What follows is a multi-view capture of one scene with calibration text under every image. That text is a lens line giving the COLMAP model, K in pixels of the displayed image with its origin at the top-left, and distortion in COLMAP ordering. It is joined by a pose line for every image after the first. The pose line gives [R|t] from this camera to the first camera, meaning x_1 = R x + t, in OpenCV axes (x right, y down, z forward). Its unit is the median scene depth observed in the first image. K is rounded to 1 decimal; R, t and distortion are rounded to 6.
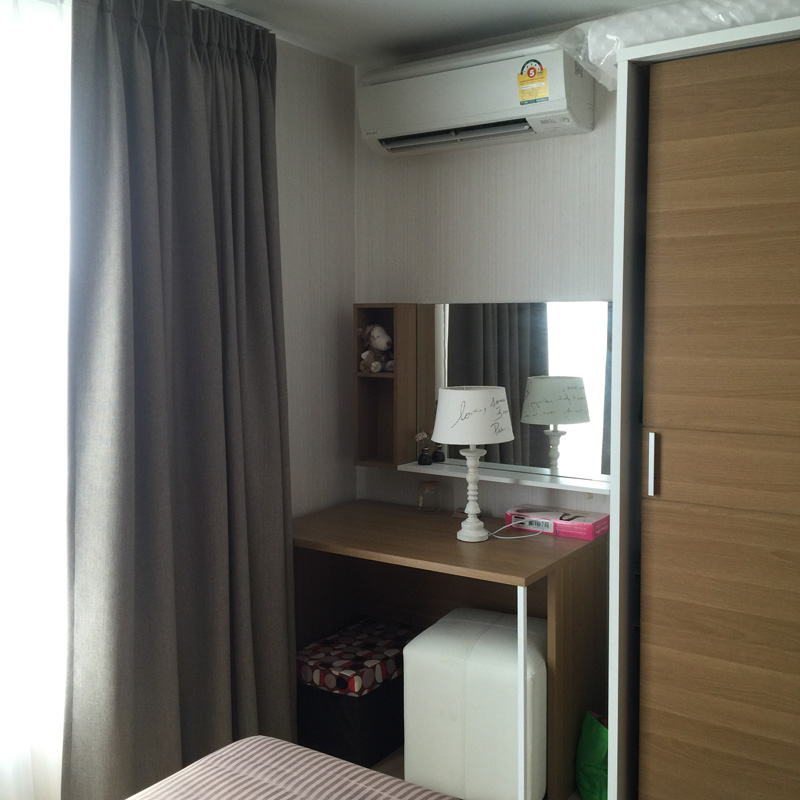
lens RADIAL K [[888.0, 0, 400.6], [0, 888.0, 390.2], [0, 0, 1]] dist [0.110935, -0.138585]
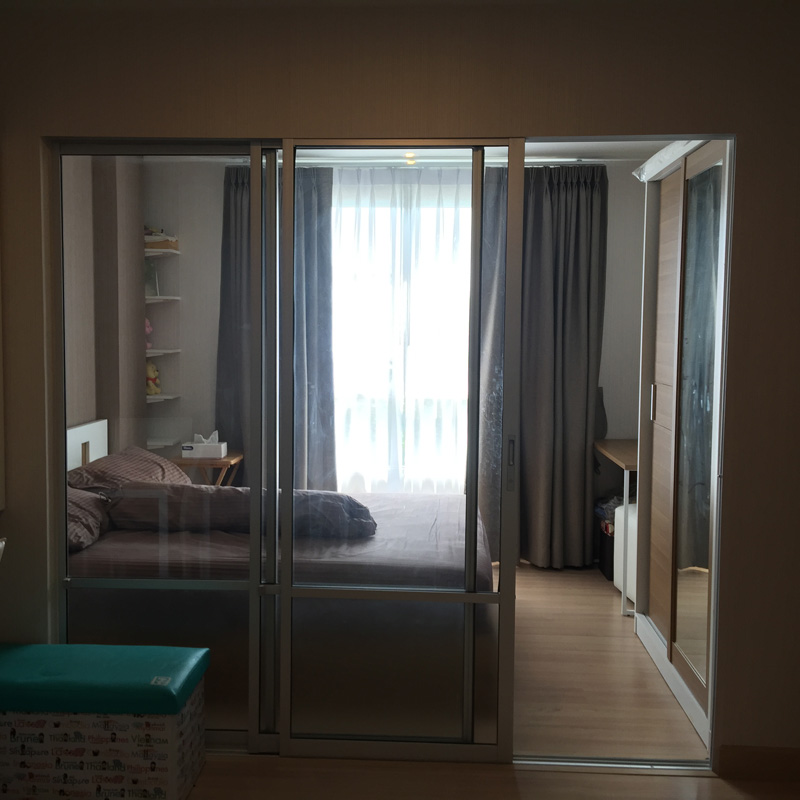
lens RADIAL K [[904.8, 0, 389.8], [0, 904.8, 377.0], [0, 0, 1]] dist [0.106699, -0.131877]
pose [[0.506508, 0.058492, -0.860249, 1.255429], [-0.082123, 0.996433, 0.019399, 0.032271], [0.858315, 0.060821, 0.509505, -0.298269]]
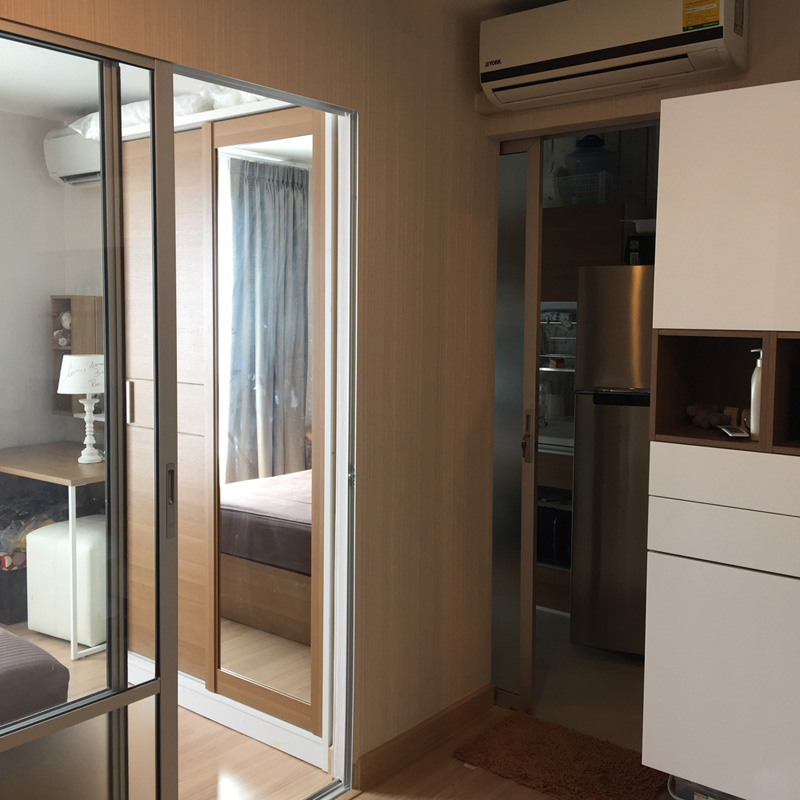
lens RADIAL K [[904.8, 0, 389.8], [0, 904.8, 377.0], [0, 0, 1]] dist [0.106699, -0.131877]
pose [[0.994999, 0.017548, -0.098334, 0.698760], [-0.018594, 0.999780, -0.009729, 0.037059], [0.098141, 0.011509, 0.995106, -0.400681]]
